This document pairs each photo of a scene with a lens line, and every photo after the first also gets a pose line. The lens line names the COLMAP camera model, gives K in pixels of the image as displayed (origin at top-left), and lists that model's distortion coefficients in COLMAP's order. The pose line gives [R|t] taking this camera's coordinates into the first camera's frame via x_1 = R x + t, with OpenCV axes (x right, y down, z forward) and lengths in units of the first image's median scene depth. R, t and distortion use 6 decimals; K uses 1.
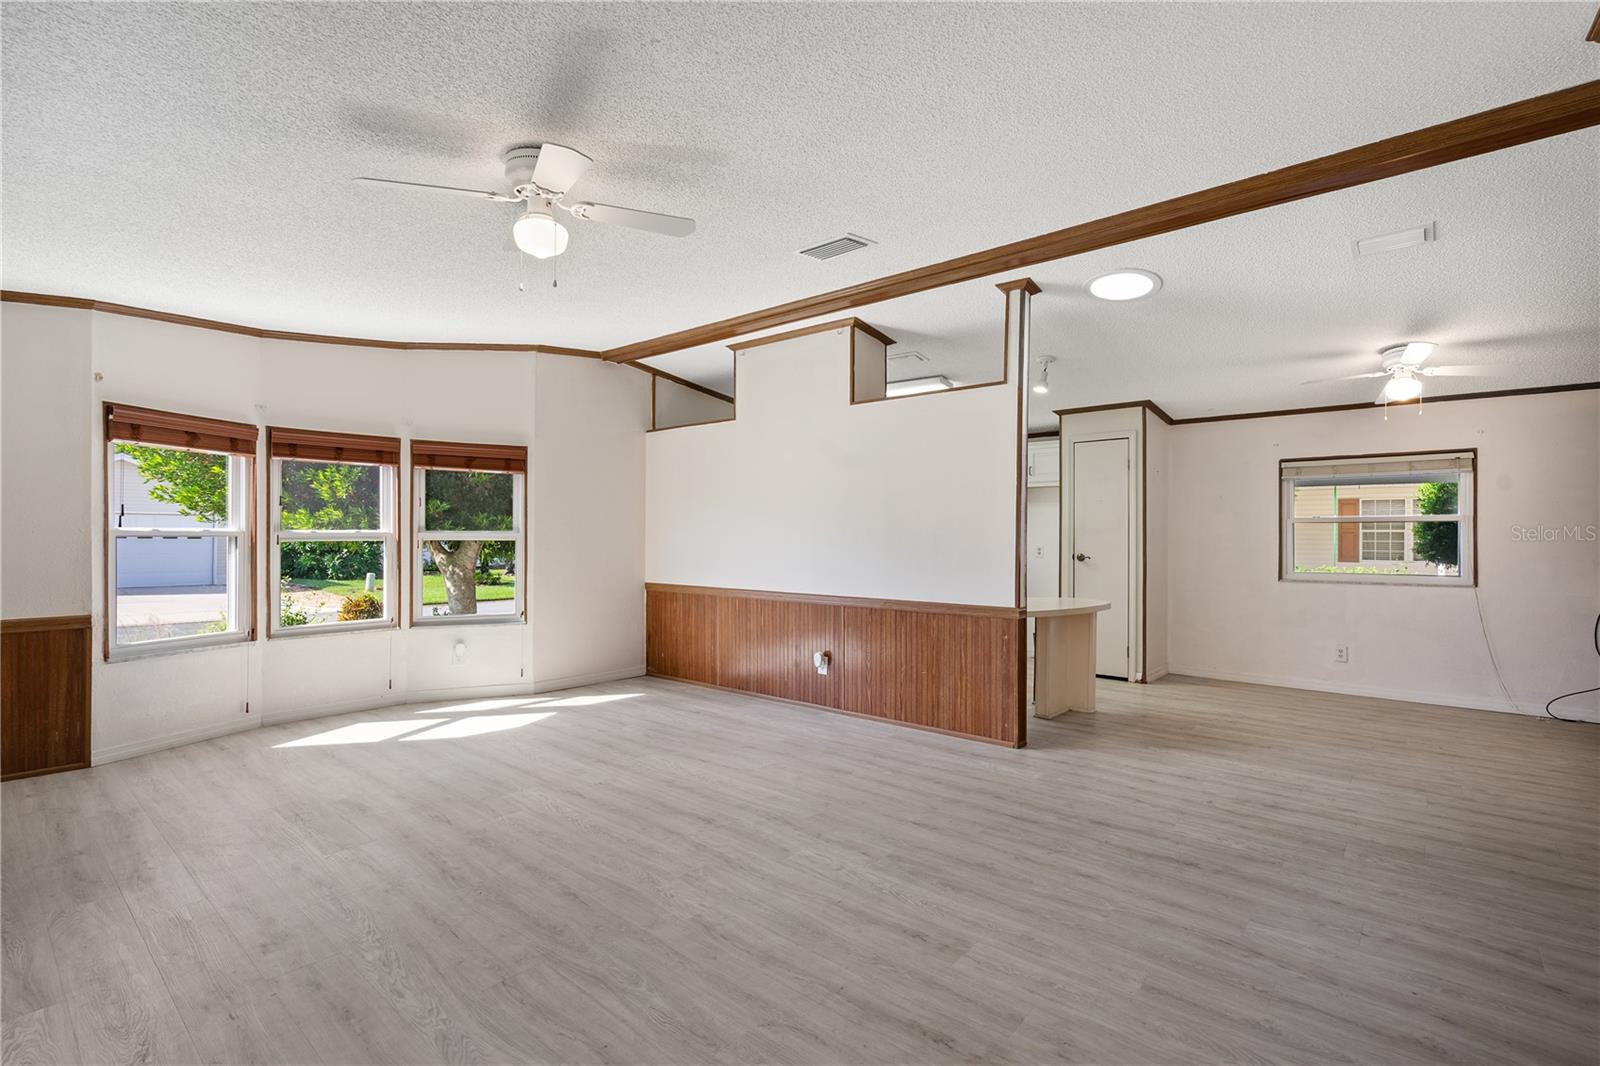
lens RADIAL K [[741.4, 0, 748.8], [0, 741.4, 535.4], [0, 0, 1]] dist [-0.001772, 0.000533]
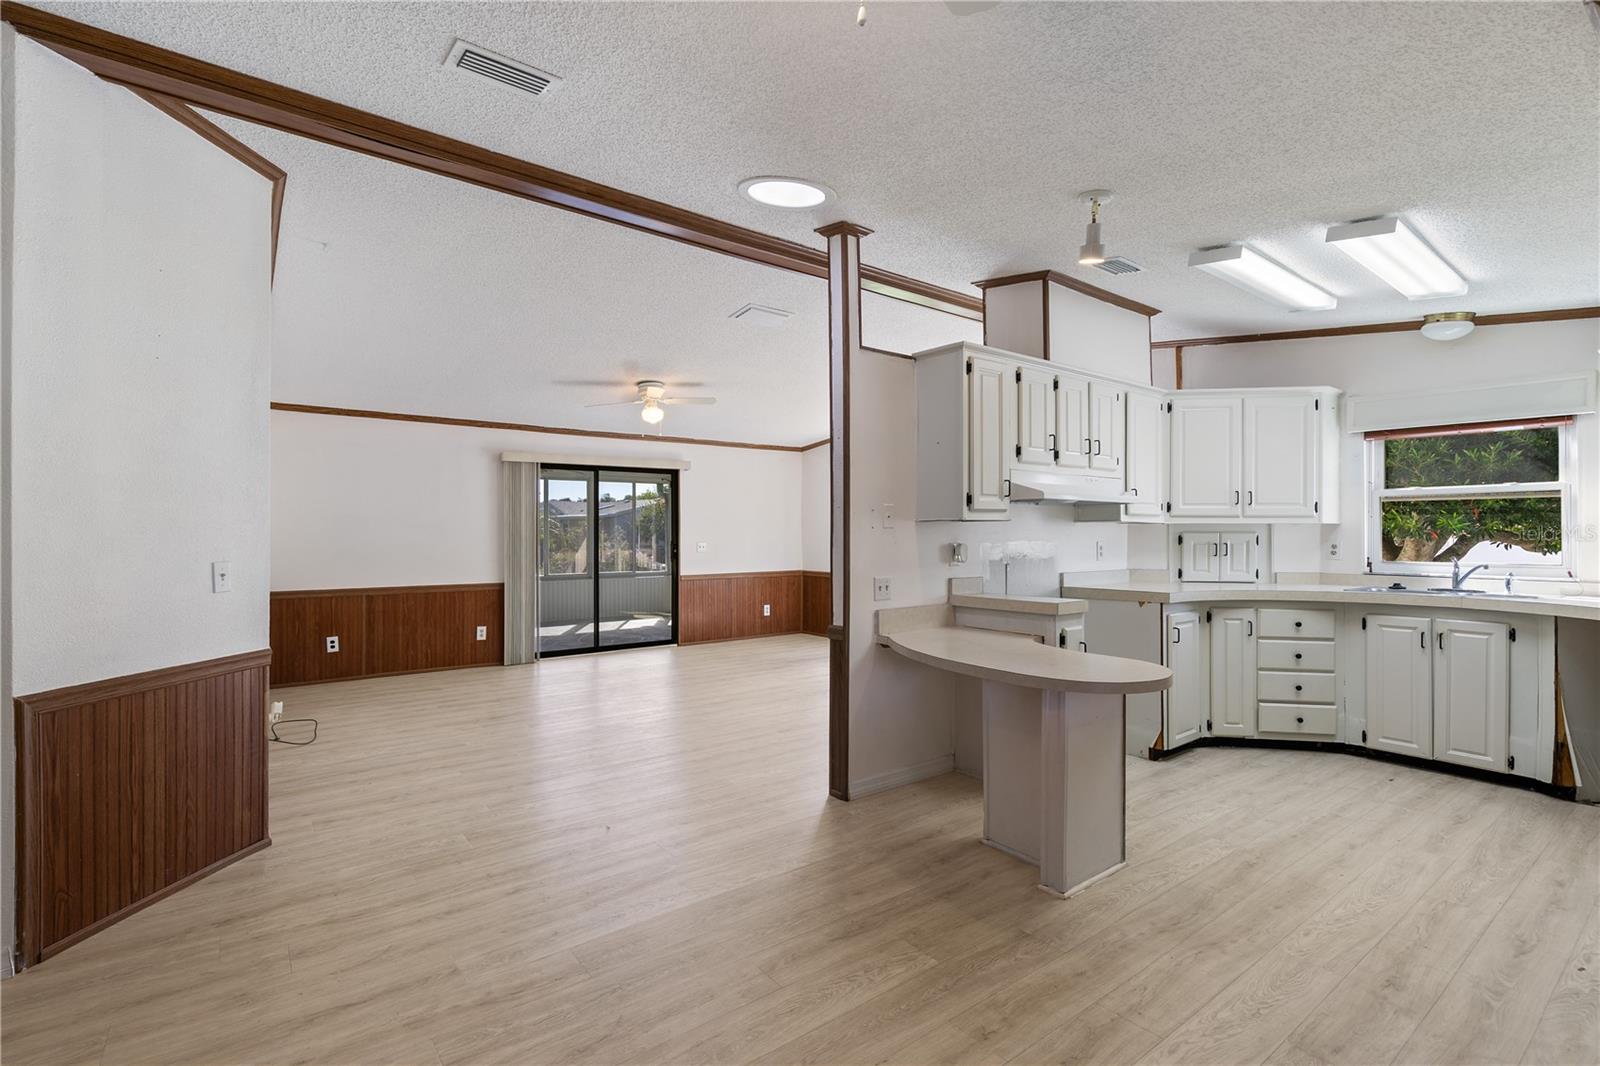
lens RADIAL K [[717.4, 0, 787.8], [0, 717.4, 541.7], [0, 0, 1]] dist [-0.002005, 0.000413]
pose [[-0.174700, 0.004779, -0.984610, 1.398879], [-0.001965, 0.999985, 0.005203, 0.001871], [0.984620, 0.002843, -0.174688, 1.320425]]
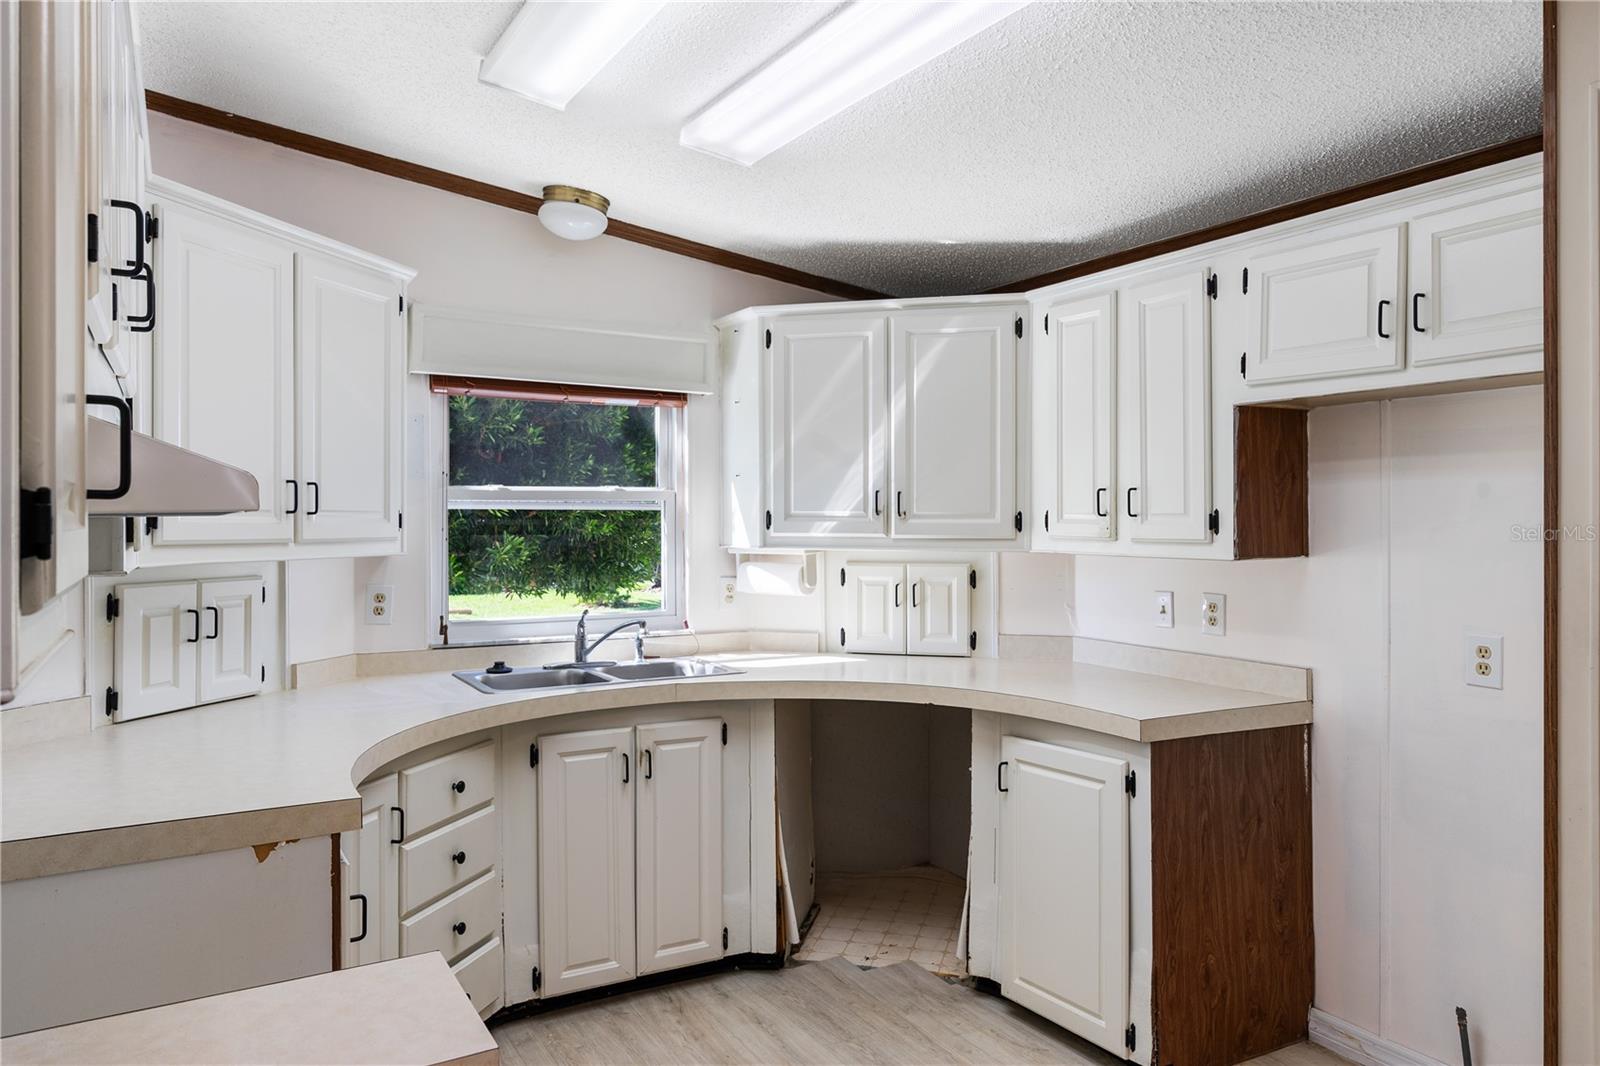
lens RADIAL K [[1076.8, 0, 802.9], [0, 1076.8, 518.6], [0, 0, 1]] dist [0.002170, 0.000895]
pose [[0.953656, -0.006523, -0.300828, 0.572720], [0.005150, 0.999972, -0.005356, -0.050156], [0.300855, 0.003559, 0.953663, 1.259116]]
